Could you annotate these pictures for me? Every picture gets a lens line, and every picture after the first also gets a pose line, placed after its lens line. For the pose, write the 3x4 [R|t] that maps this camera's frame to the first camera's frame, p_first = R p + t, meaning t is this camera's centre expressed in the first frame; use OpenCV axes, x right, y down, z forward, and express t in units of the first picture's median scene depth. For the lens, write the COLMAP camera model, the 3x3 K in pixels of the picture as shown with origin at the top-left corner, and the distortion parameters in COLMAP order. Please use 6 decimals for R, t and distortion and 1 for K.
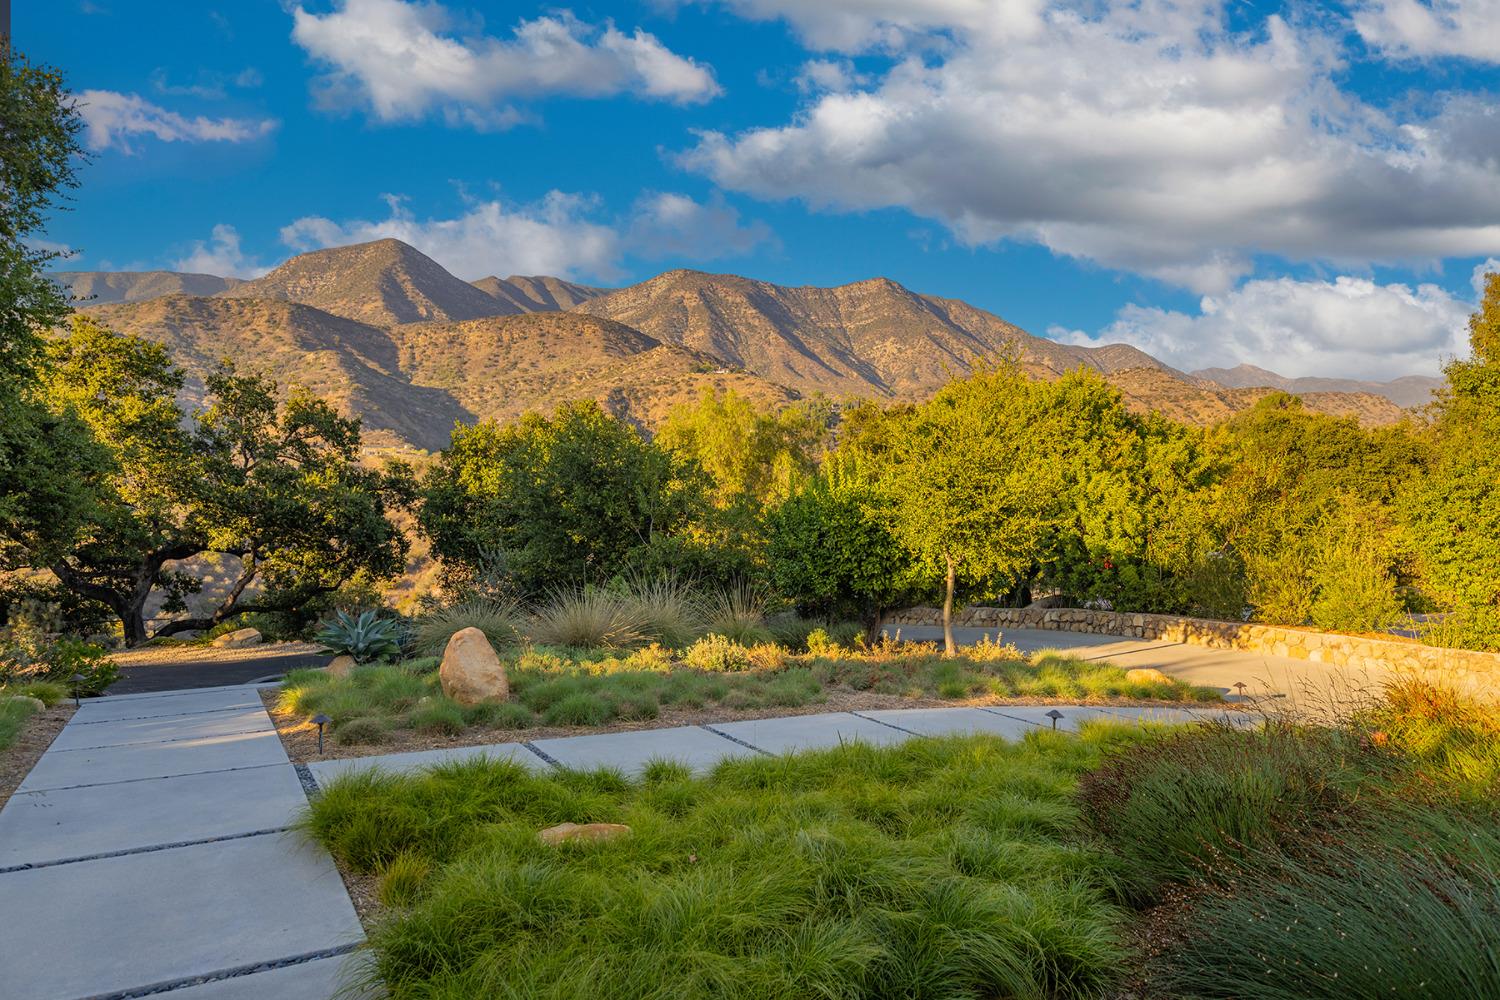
lens RADIAL K [[1009.7, 0, 747.4], [0, 1009.7, 492.3], [0, 0, 1]] dist [0.023812, -0.000822]
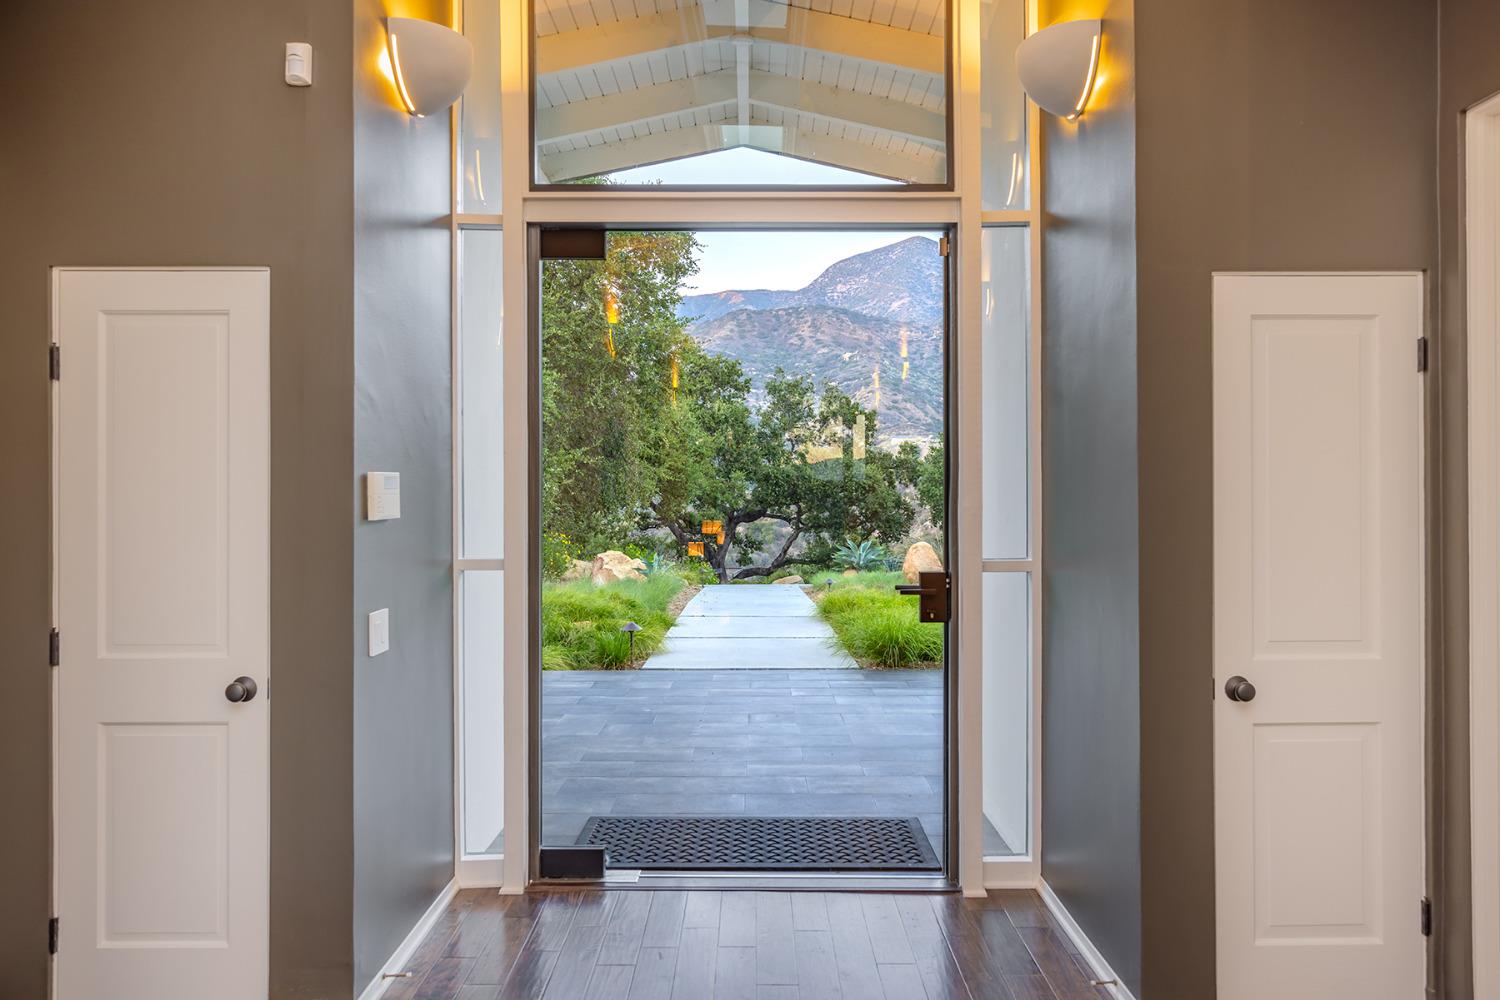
lens RADIAL K [[1009.7, 0, 749.2], [0, 1009.7, 501.9], [0, 0, 1]] dist [0.023812, -0.000822]
pose [[0.876163, 0.002487, -0.482008, 0.067568], [0.008374, 0.999757, 0.020381, 0.011670], [0.481942, -0.021894, 0.875930, -0.133886]]
